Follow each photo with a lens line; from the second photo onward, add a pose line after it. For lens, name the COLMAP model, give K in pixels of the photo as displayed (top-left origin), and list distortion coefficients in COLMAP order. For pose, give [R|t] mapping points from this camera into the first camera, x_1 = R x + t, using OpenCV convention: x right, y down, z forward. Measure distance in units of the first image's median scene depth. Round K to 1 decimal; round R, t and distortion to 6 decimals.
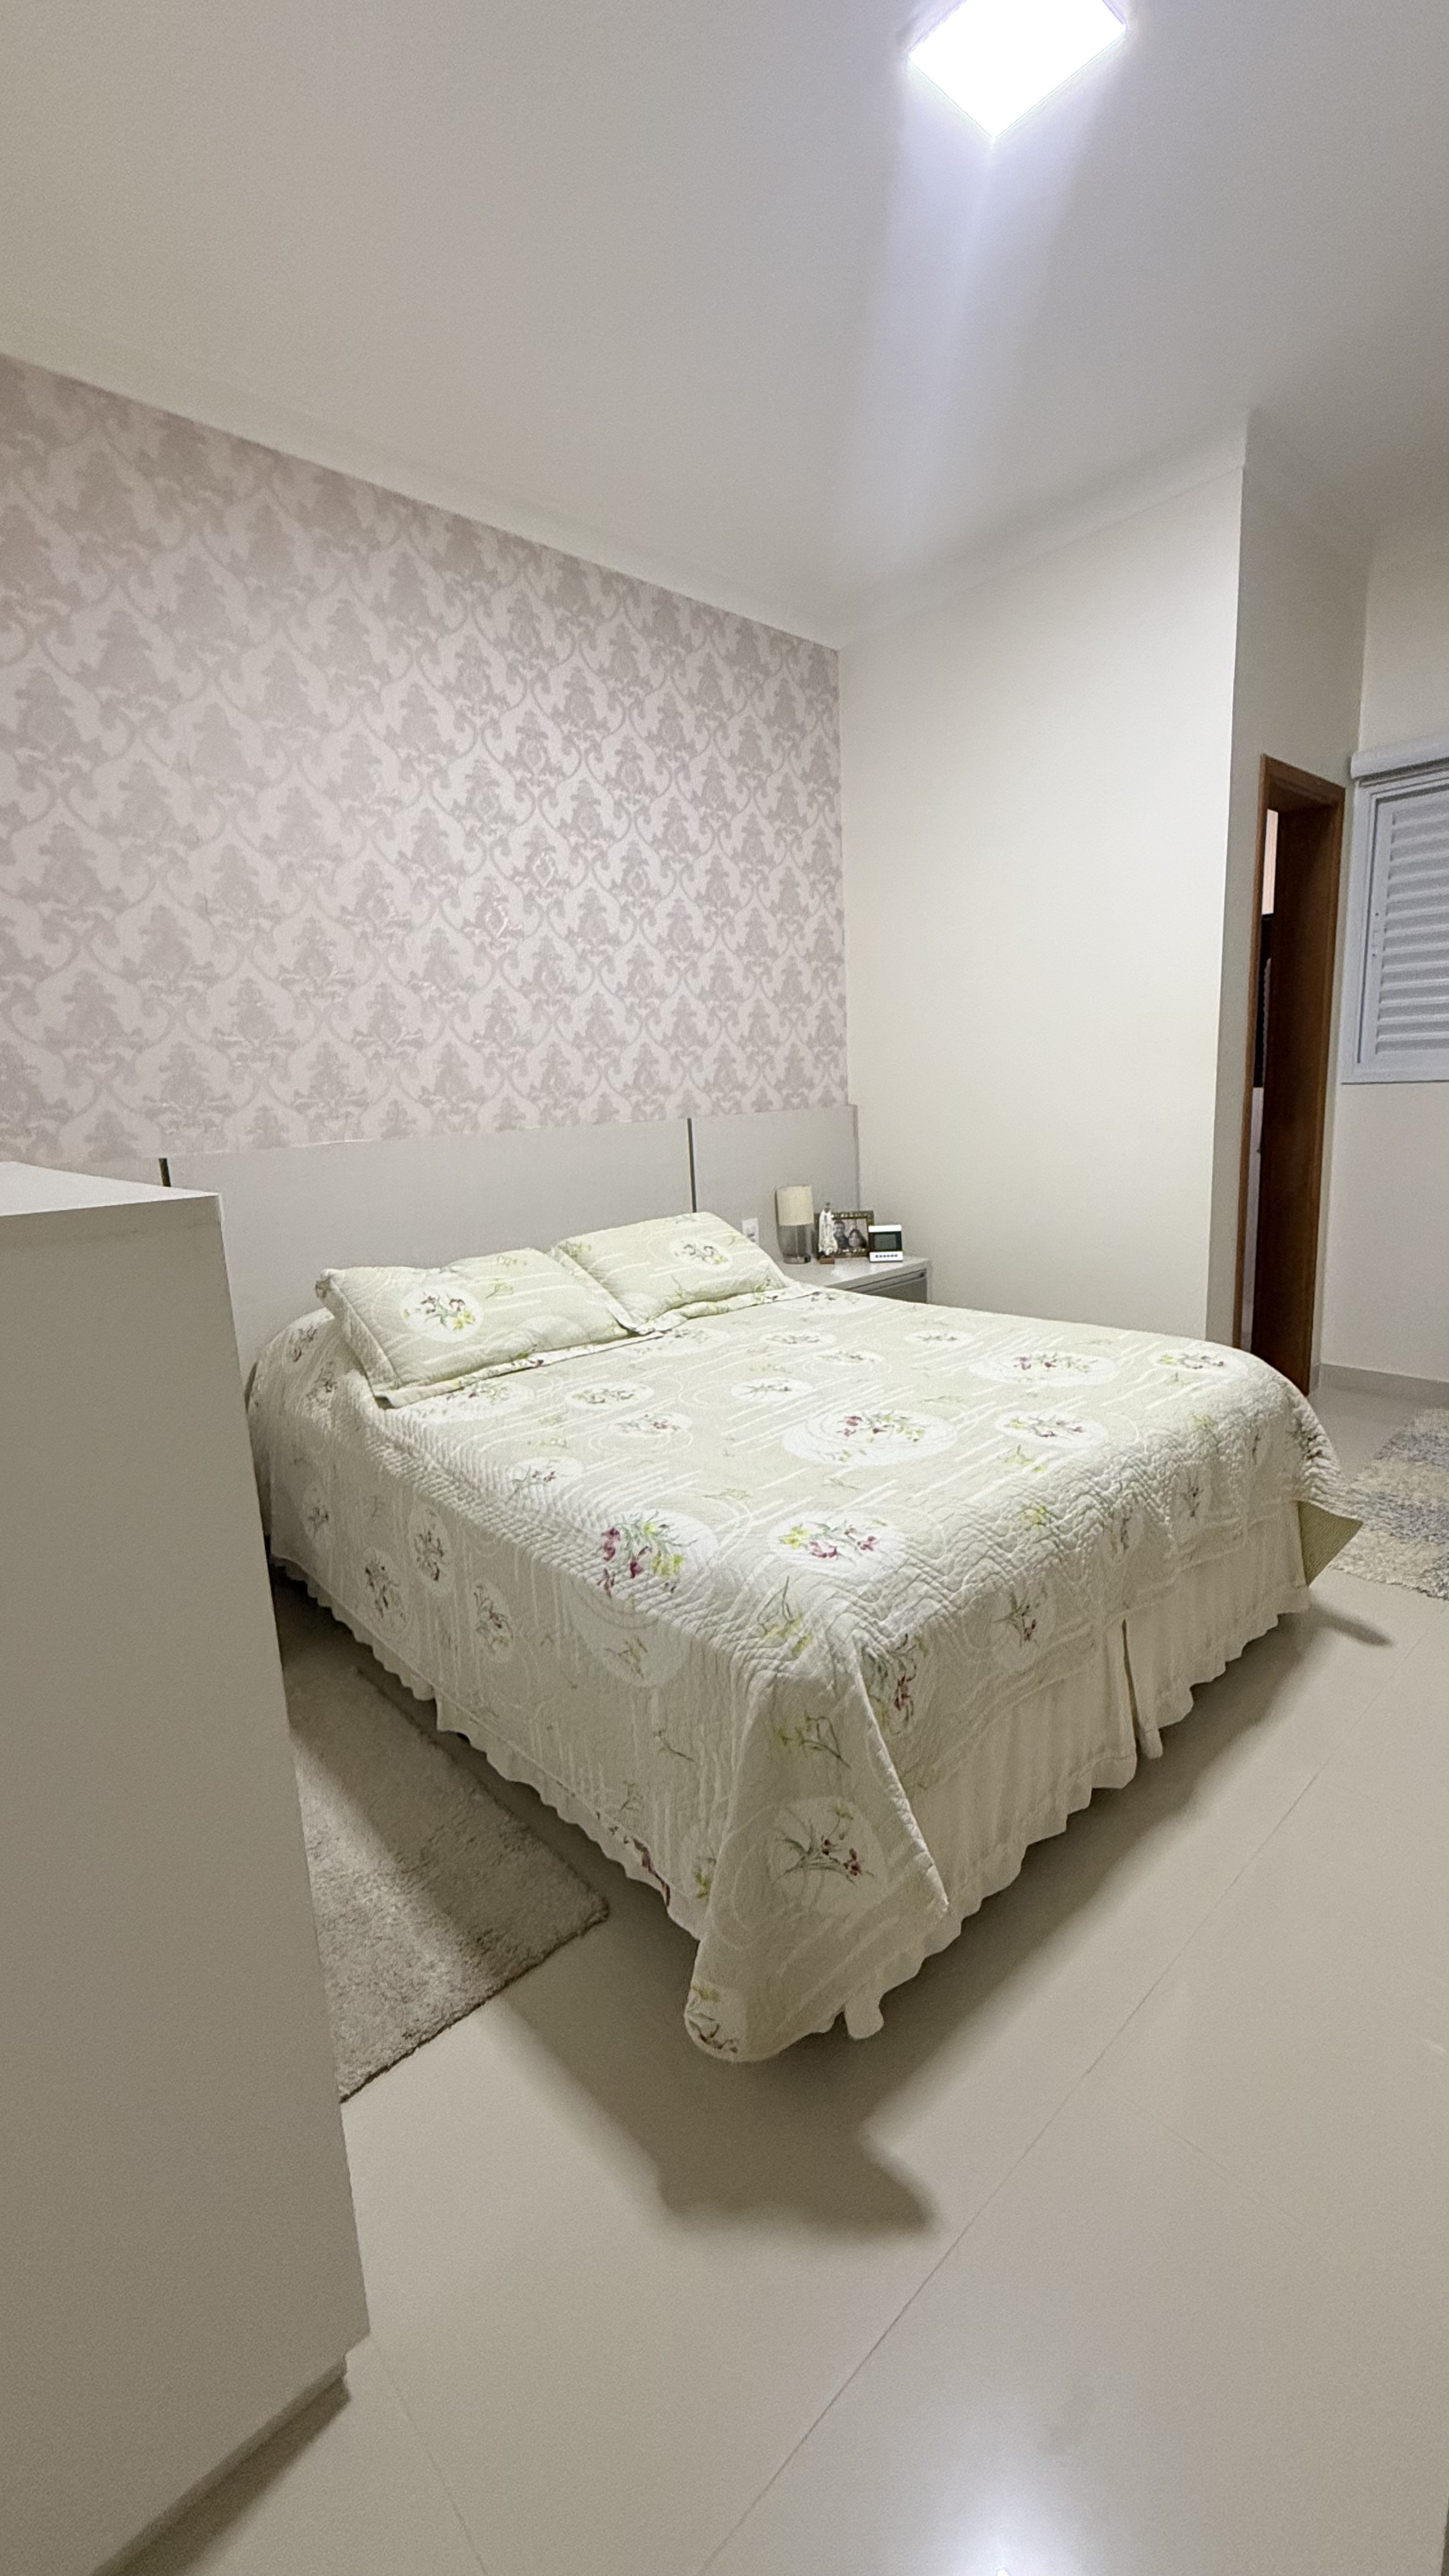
lens RADIAL K [[1027.2, 0, 724.5], [0, 1027.2, 1288.0], [0, 0, 1]] dist [0.000366, -0.000112]
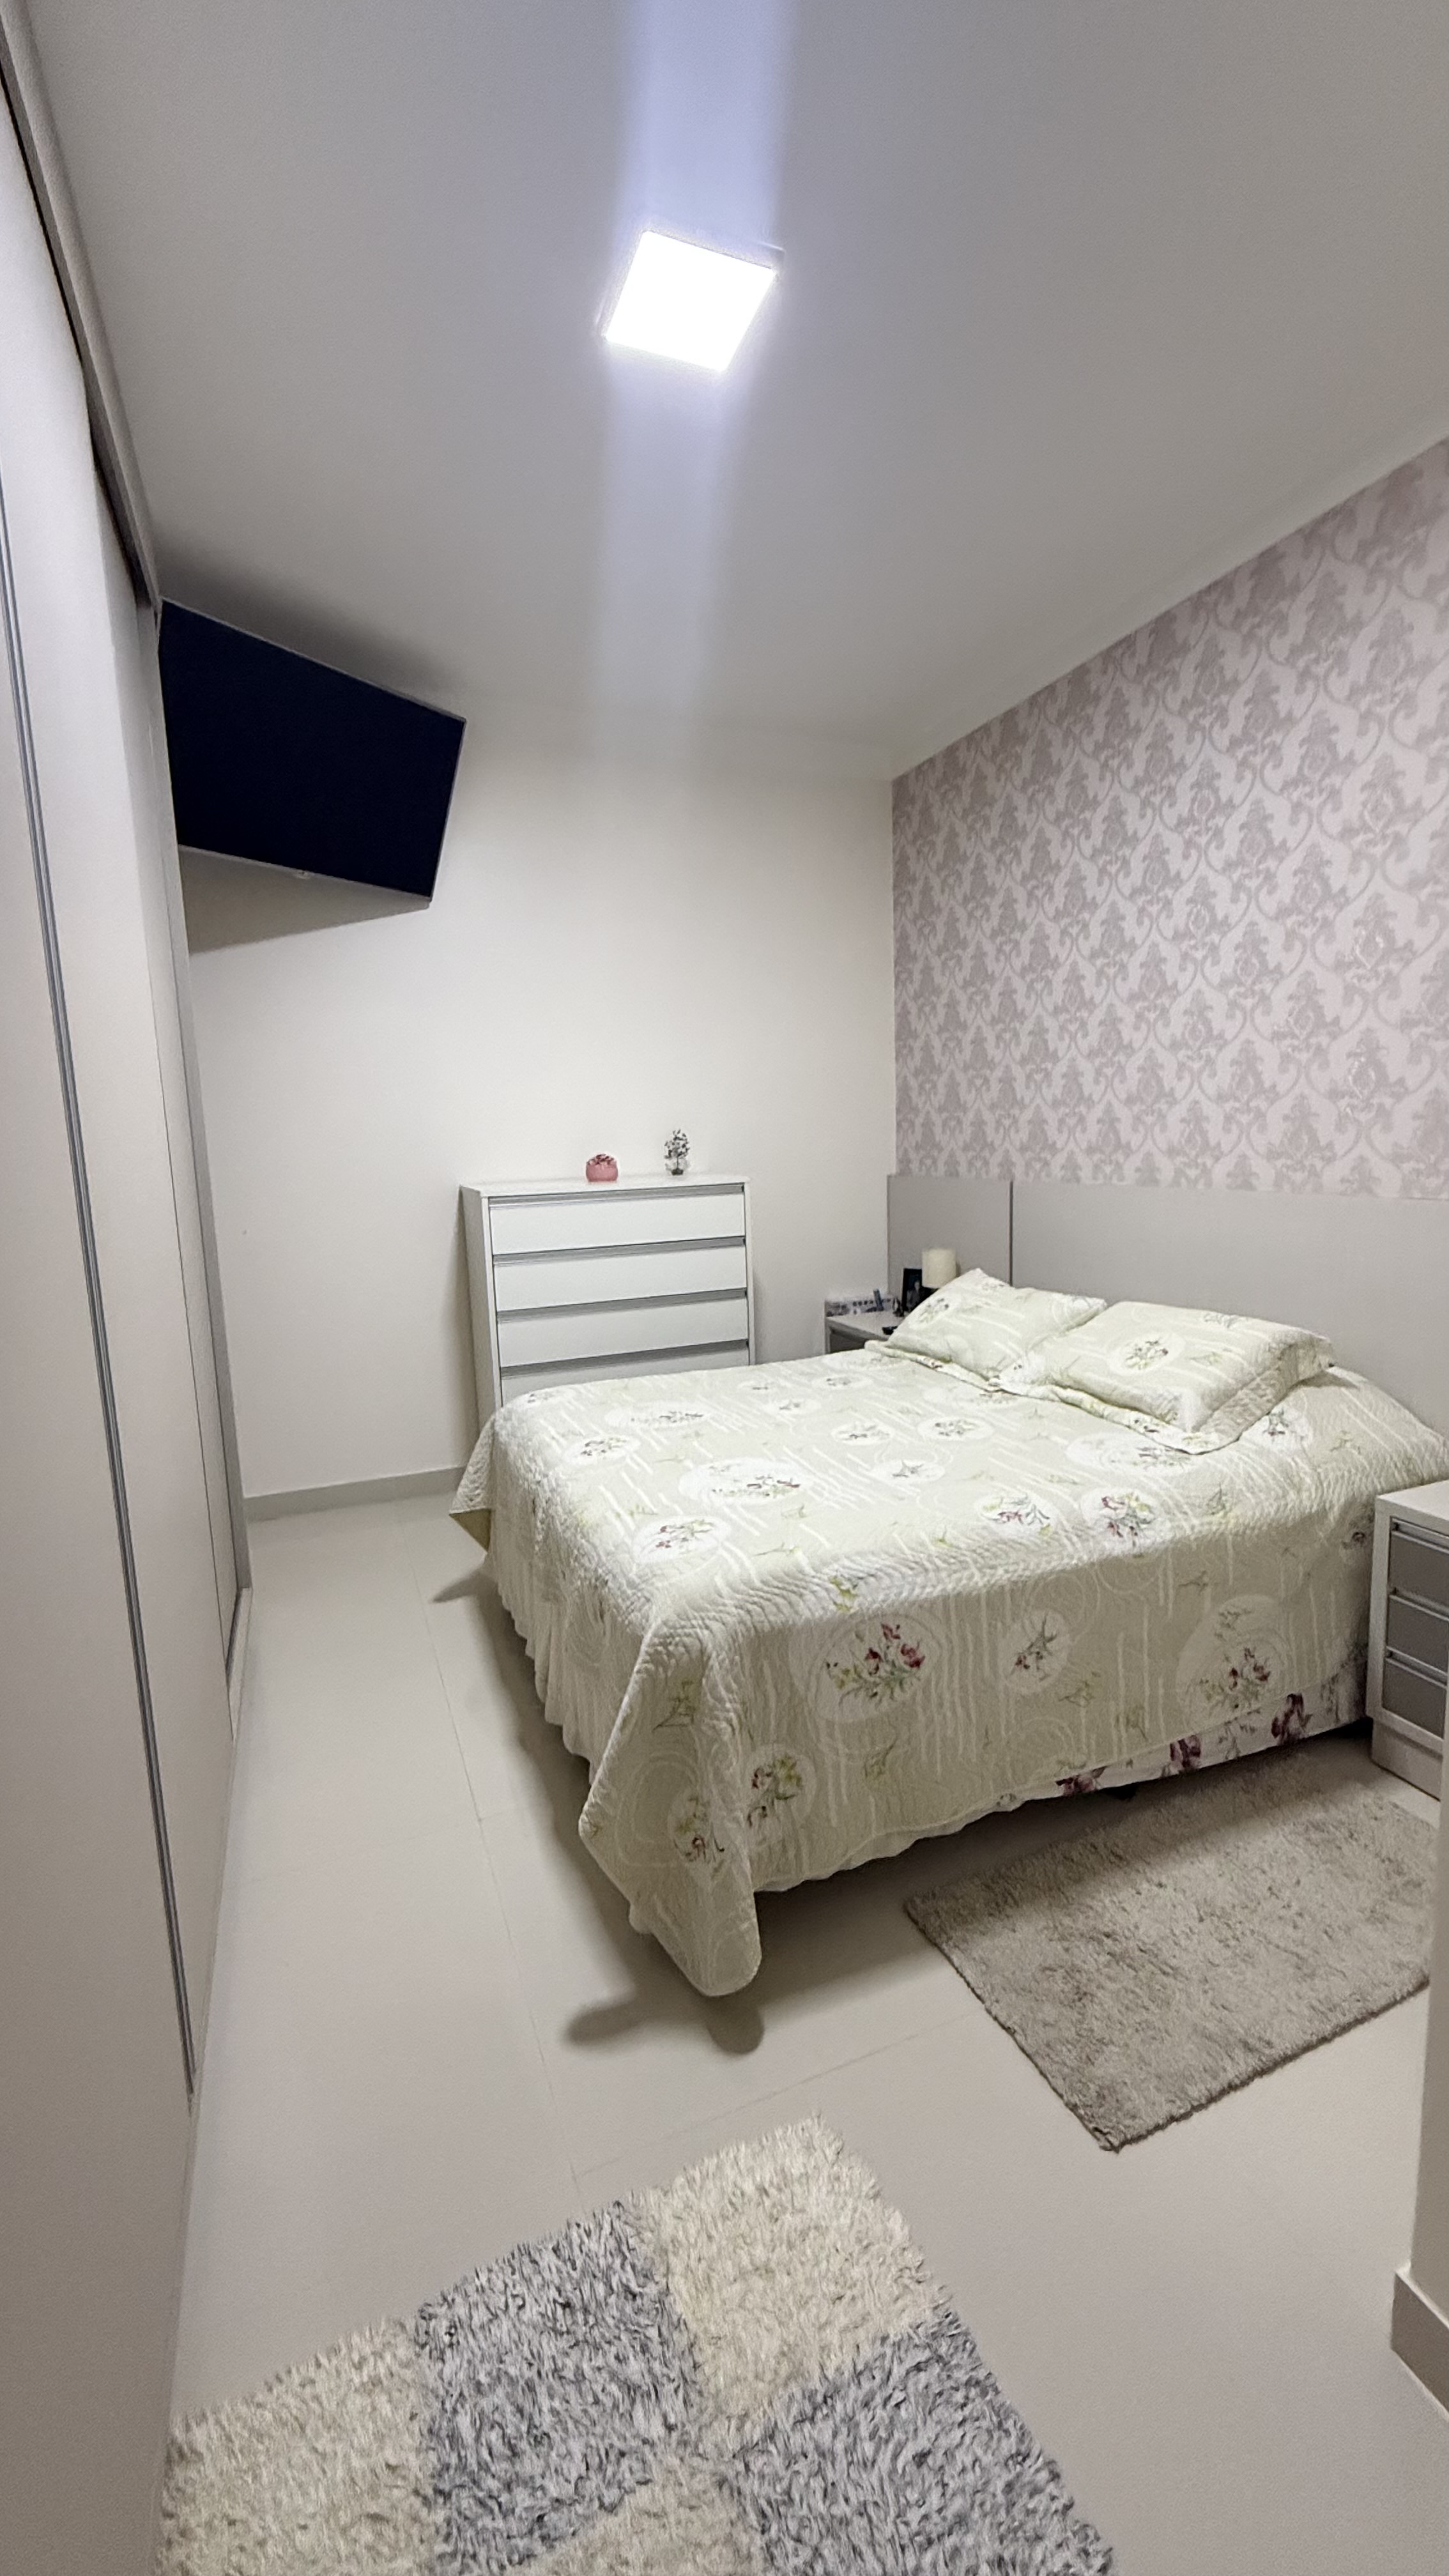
lens RADIAL K [[1027.2, 0, 724.5], [0, 1027.2, 1288.0], [0, 0, 1]] dist [0.000366, -0.000112]
pose [[-0.339455, 0.194488, -0.920296, 0.929715], [-0.137891, 0.957531, 0.253219, -0.269536], [0.930460, 0.212857, -0.298221, 0.969705]]
